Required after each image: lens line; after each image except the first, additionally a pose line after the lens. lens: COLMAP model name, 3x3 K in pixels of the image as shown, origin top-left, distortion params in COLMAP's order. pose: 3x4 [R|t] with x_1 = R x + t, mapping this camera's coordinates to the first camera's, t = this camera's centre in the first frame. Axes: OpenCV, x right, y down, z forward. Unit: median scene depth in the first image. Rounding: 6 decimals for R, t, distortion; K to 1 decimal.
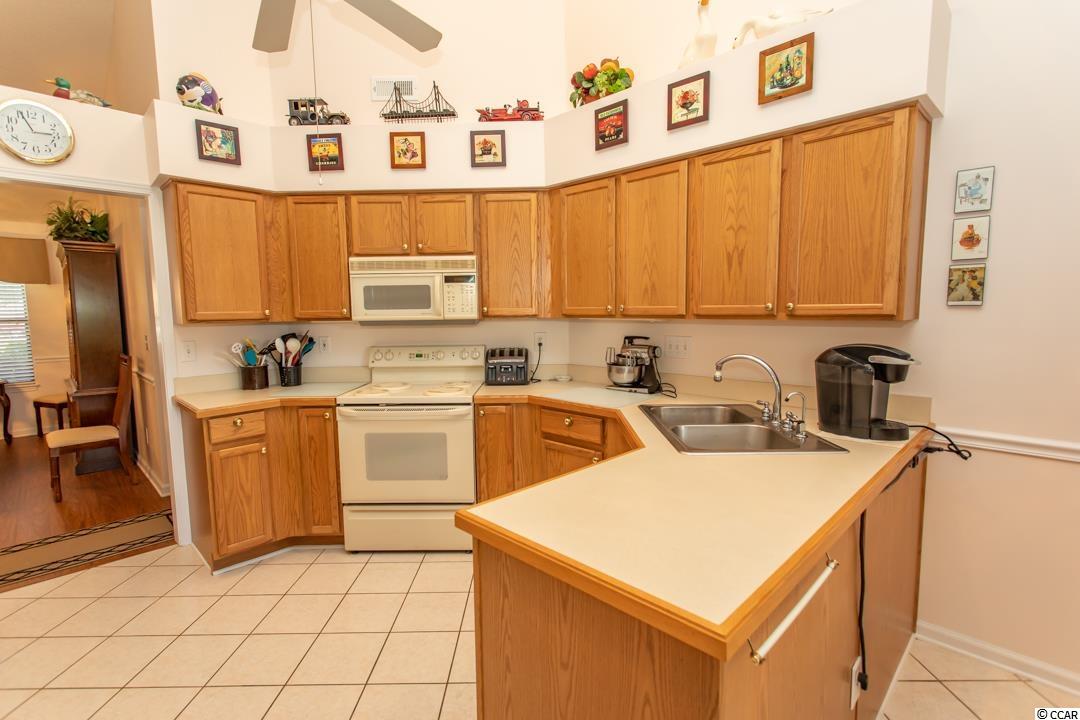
lens RADIAL K [[508.7, 0, 536.2], [0, 508.7, 358.1], [0, 0, 1]] dist [0.002581, 0.002351]
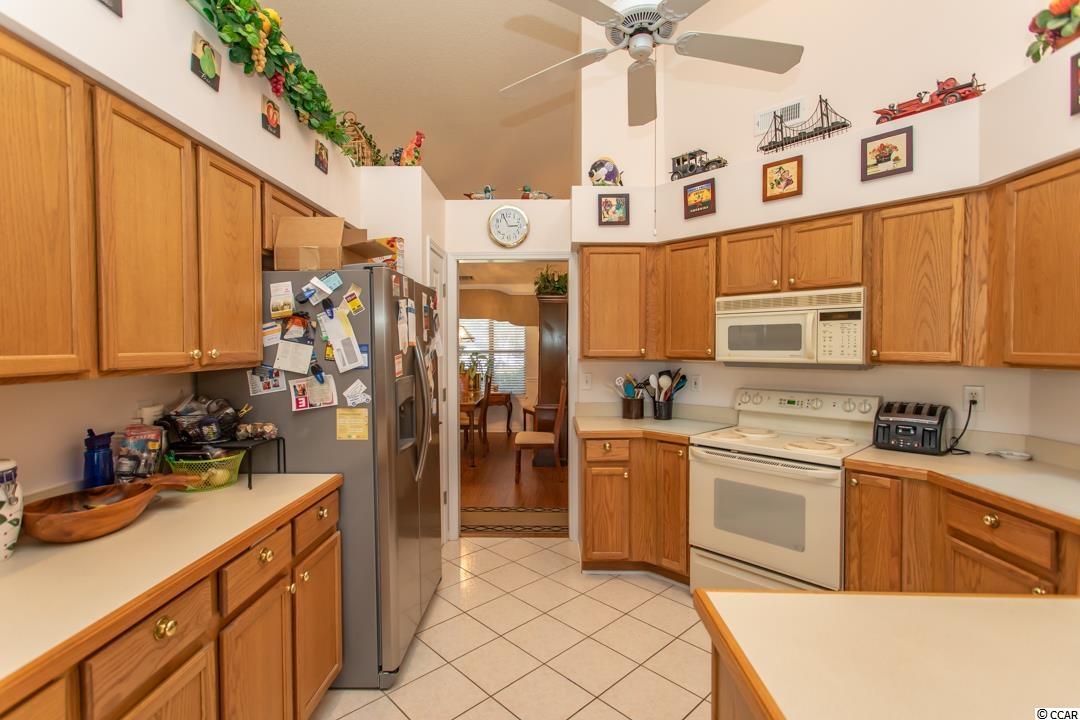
lens RADIAL K [[508.7, 0, 536.2], [0, 508.7, 358.1], [0, 0, 1]] dist [0.002581, 0.002351]
pose [[0.691604, 0.029692, -0.721666, 0.113244], [-0.077944, 0.996388, -0.033702, -0.018847], [0.718059, 0.079558, 0.691420, 0.066230]]
